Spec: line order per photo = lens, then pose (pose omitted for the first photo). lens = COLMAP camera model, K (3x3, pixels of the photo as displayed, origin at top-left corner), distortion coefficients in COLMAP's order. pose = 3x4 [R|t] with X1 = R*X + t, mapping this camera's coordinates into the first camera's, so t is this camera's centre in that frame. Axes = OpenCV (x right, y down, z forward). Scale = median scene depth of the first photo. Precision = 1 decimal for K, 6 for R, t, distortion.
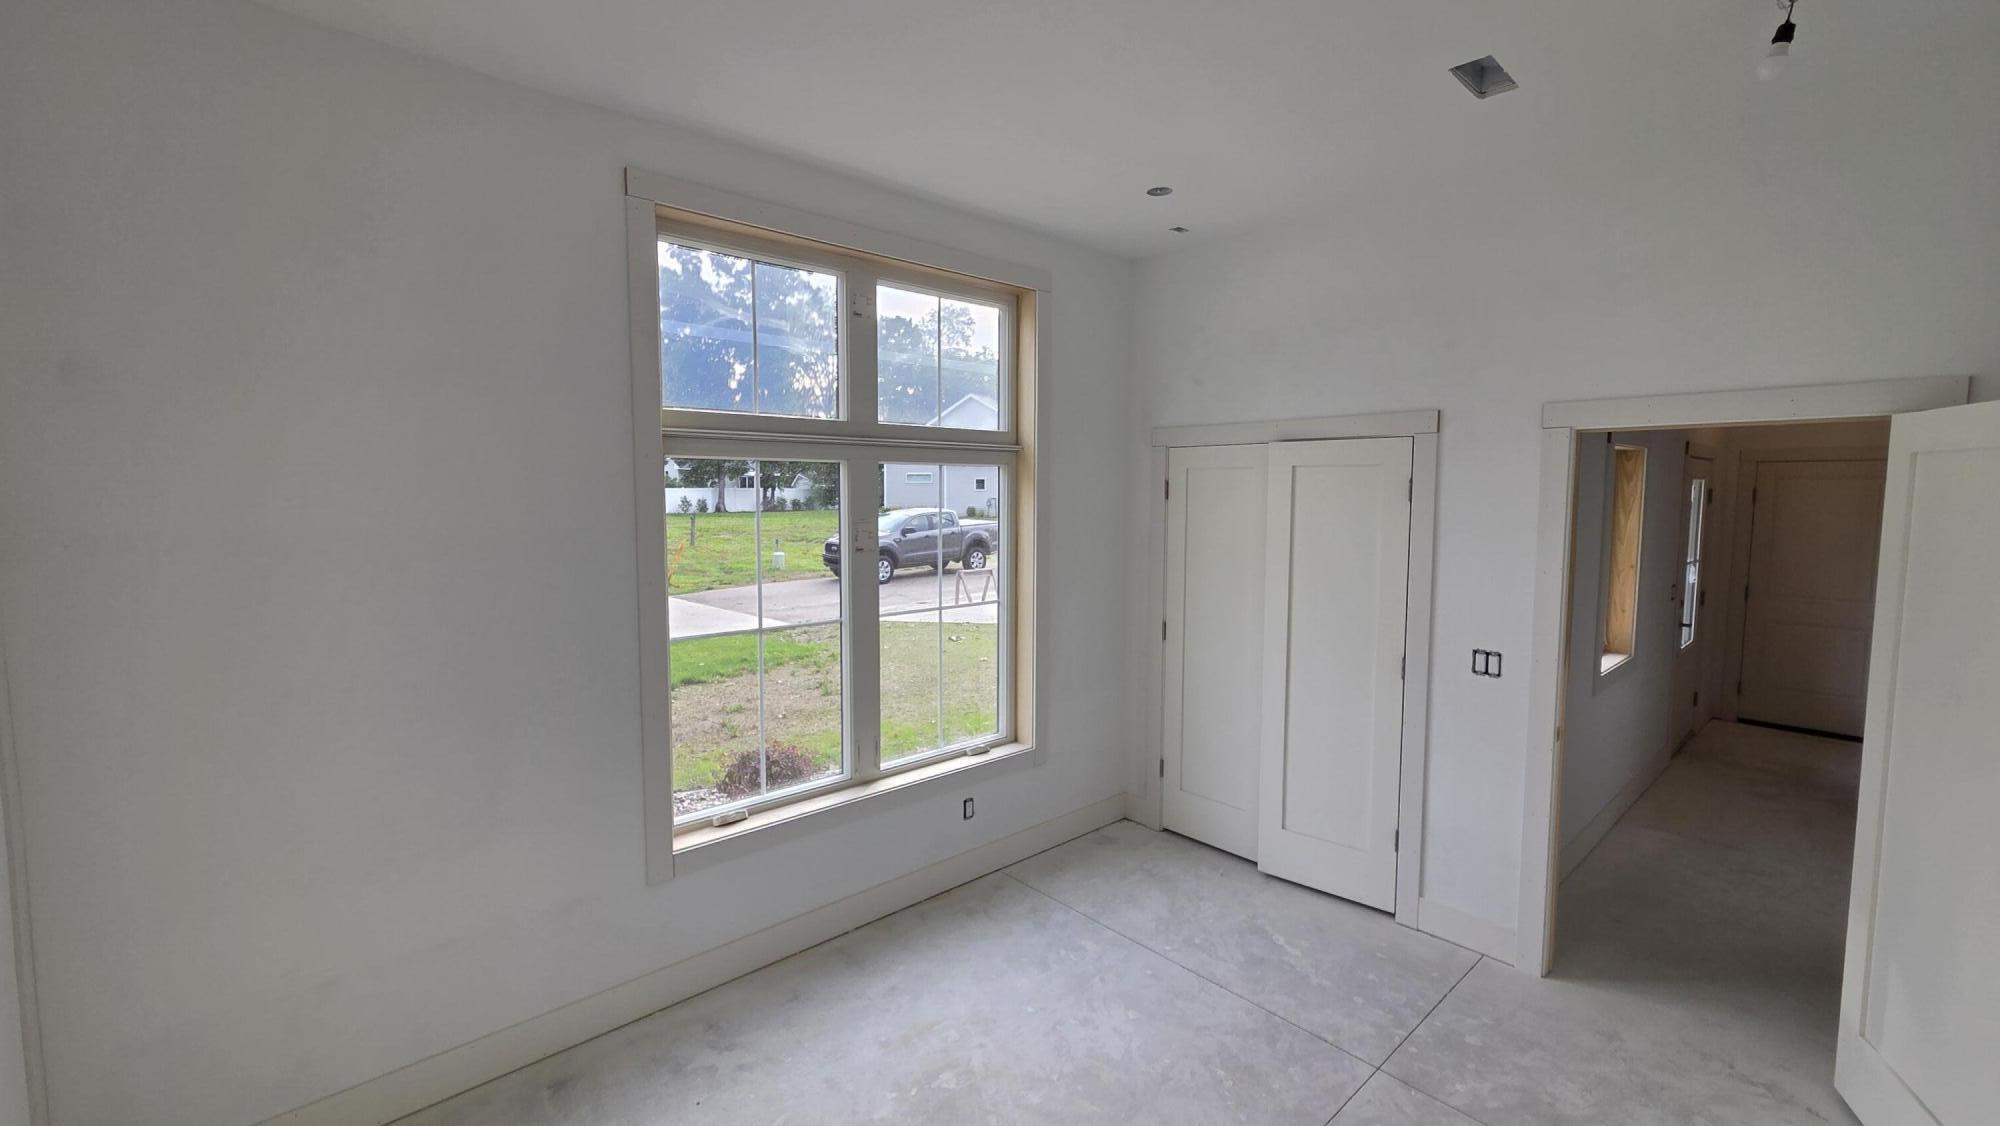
lens RADIAL K [[821.6, 0, 1000.0], [0, 821.6, 563.0], [0, 0, 1]] dist [0.000922, 0.000644]
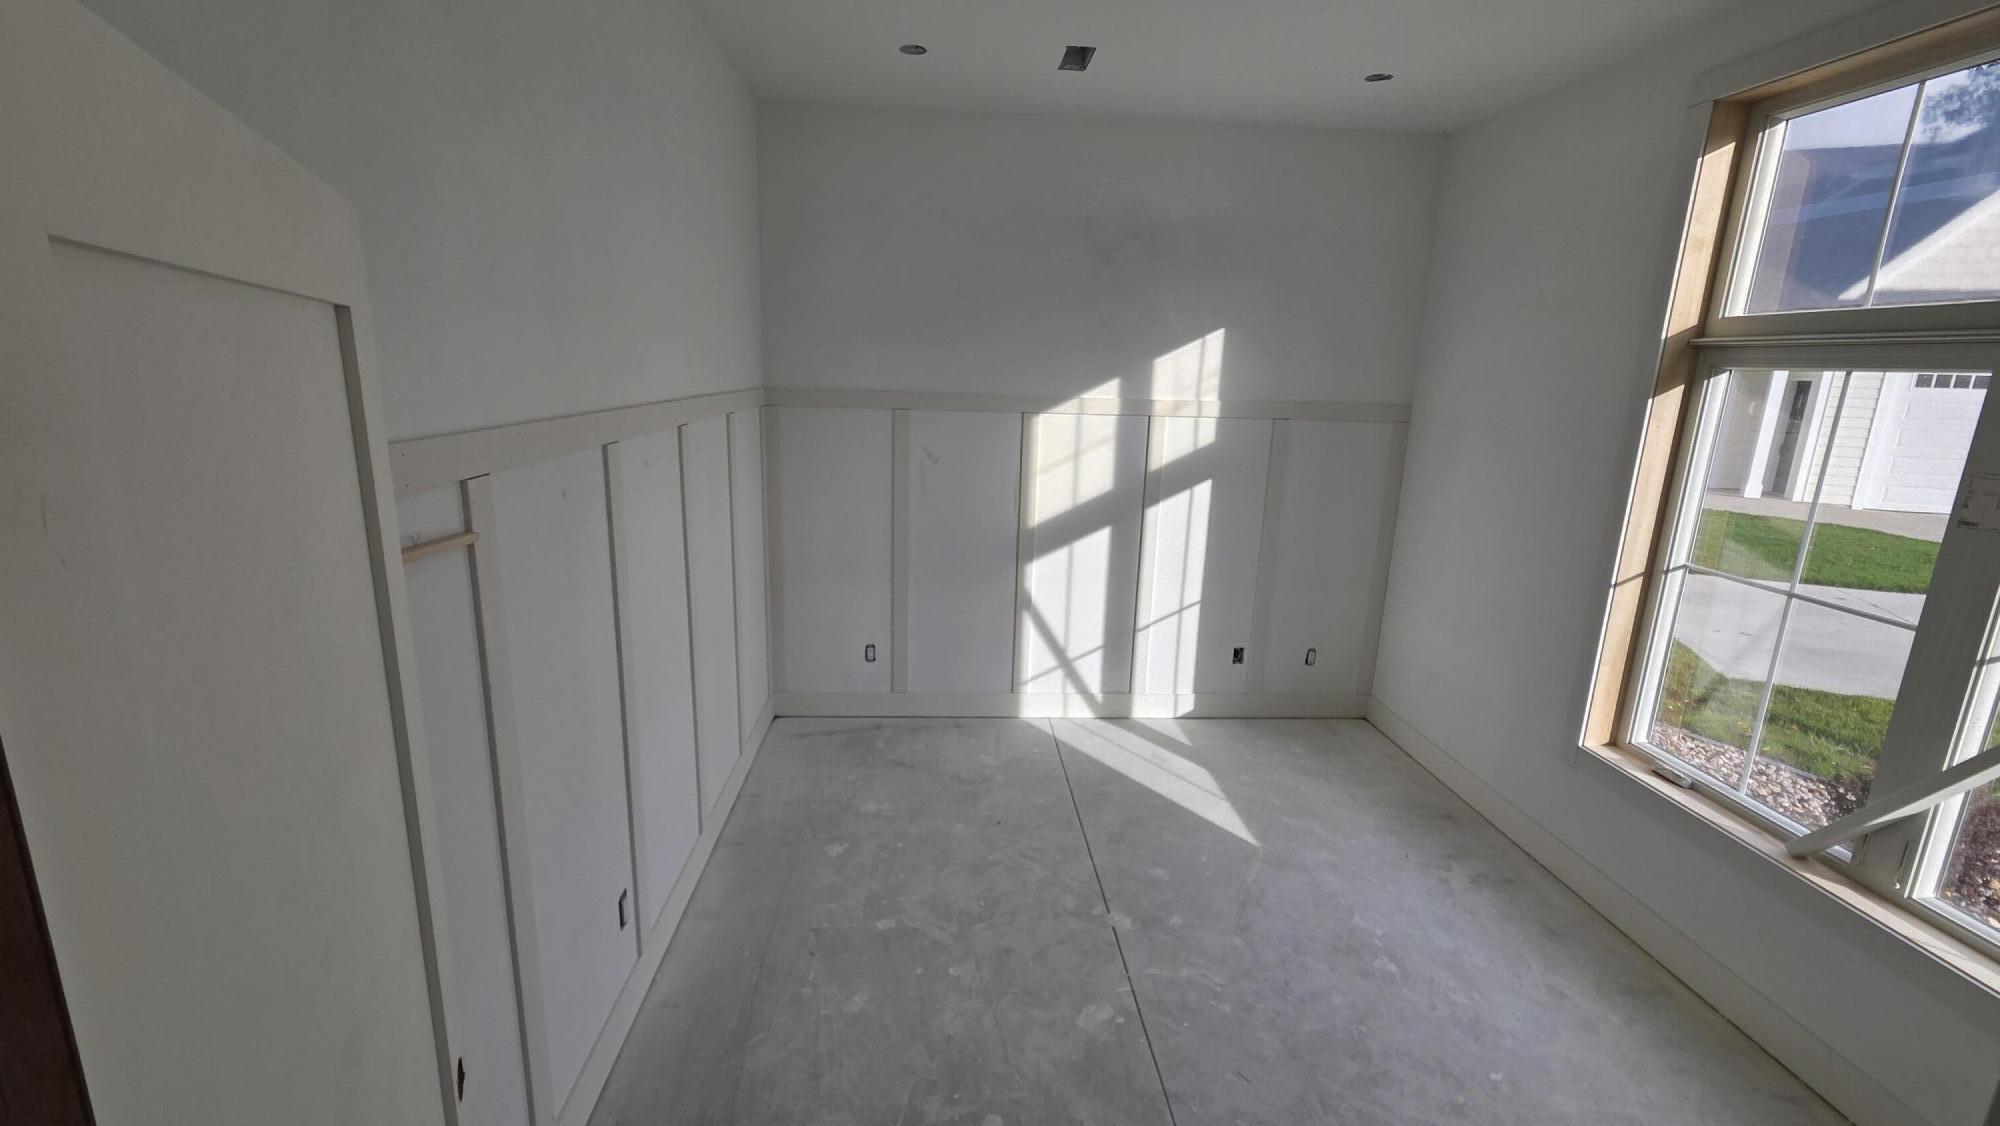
lens RADIAL K [[821.6, 0, 1000.0], [0, 821.6, 563.0], [0, 0, 1]] dist [0.000922, 0.000644]
pose [[-0.616493, 0.153344, -0.772283, 0.877441], [-0.105893, 0.955792, 0.274313, -0.090753], [0.780207, 0.250891, -0.573002, 0.977956]]
